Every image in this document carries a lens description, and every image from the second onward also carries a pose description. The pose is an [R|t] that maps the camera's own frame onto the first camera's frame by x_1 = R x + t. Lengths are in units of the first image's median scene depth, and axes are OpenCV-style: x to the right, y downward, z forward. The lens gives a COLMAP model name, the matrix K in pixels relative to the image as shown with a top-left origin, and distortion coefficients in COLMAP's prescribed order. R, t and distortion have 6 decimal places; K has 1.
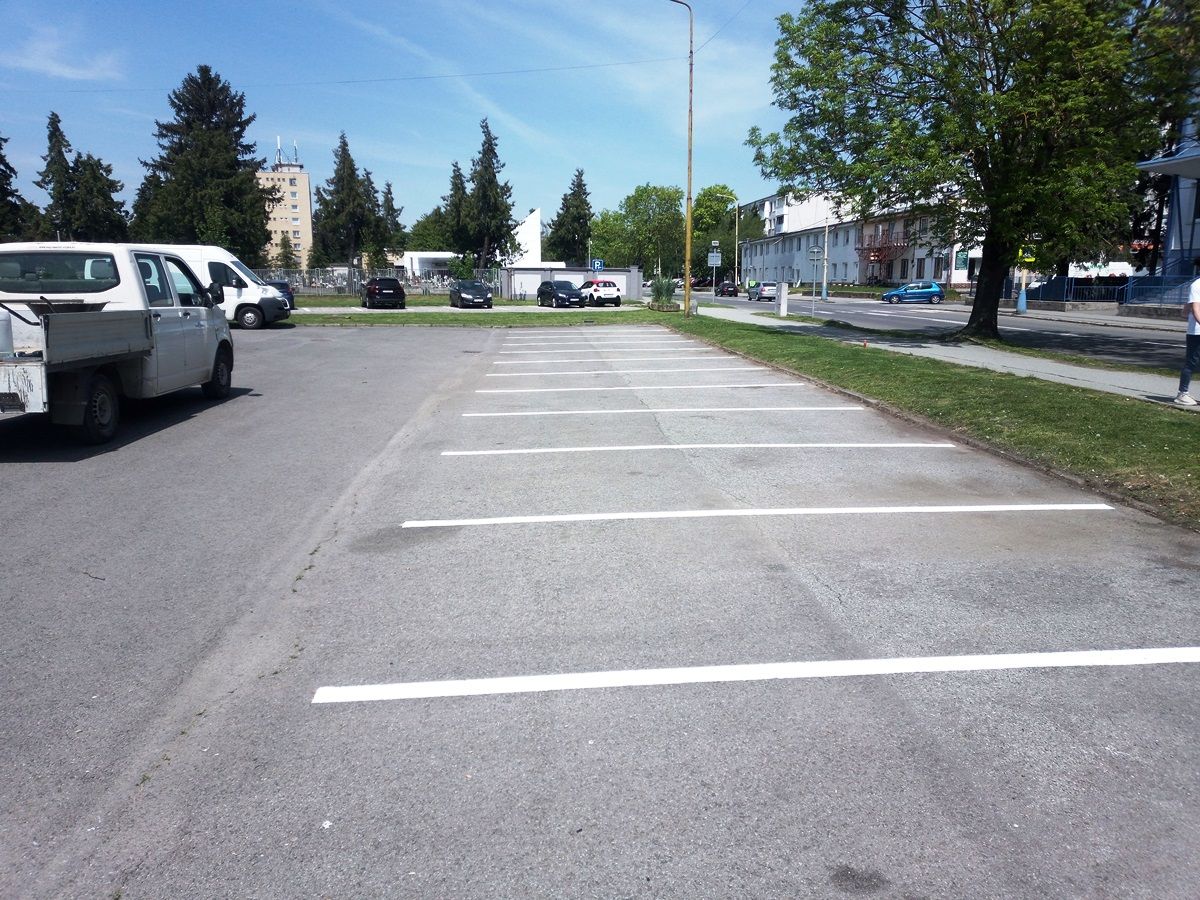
lens RADIAL K [[873.9, 0, 600.0], [0, 873.9, 450.0], [0, 0, 1]] dist [0.006762, -0.073653]
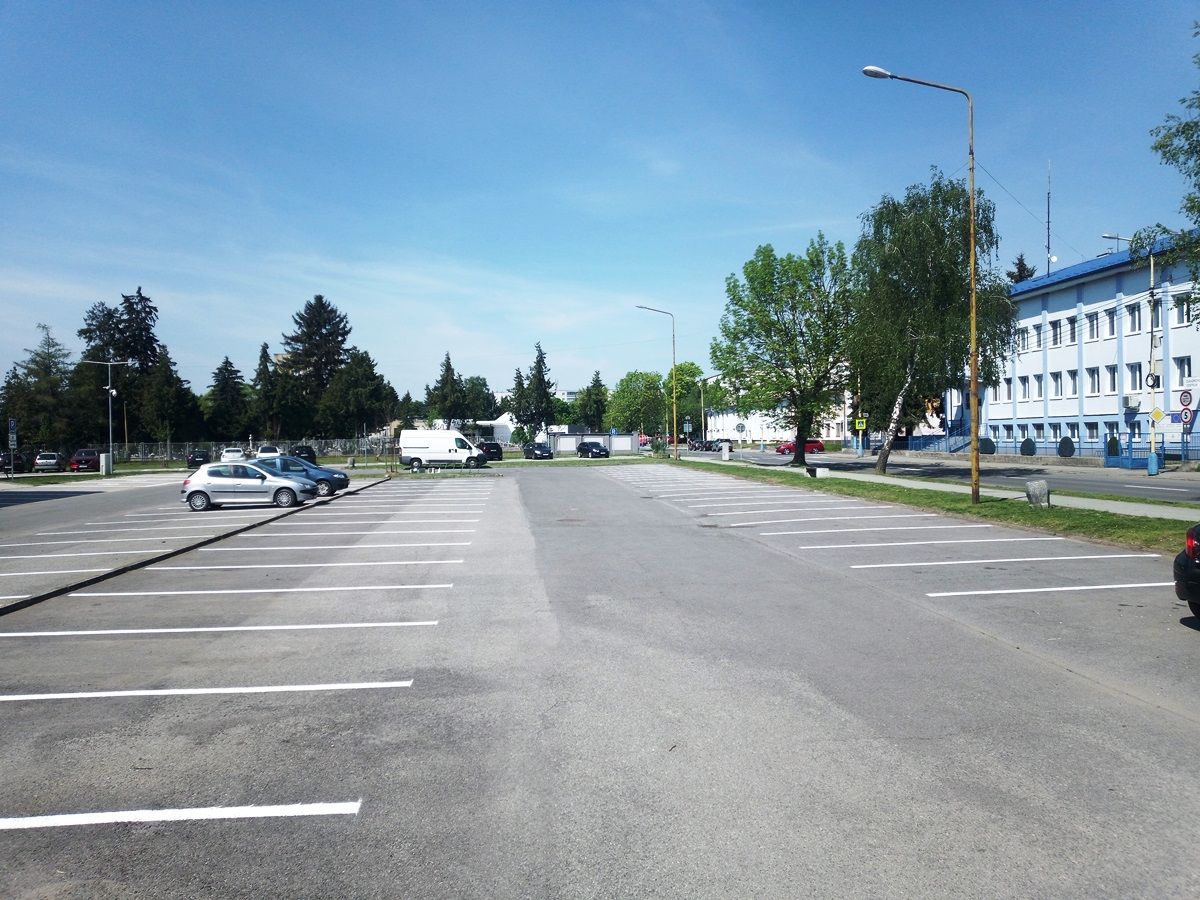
lens RADIAL K [[873.9, 0, 600.0], [0, 873.9, 450.0], [0, 0, 1]] dist [0.006762, -0.073653]
pose [[0.999371, -0.023223, 0.026796, -0.063161], [0.027584, 0.984011, -0.175961, 0.089449], [-0.022281, 0.176590, 0.984032, -0.497092]]
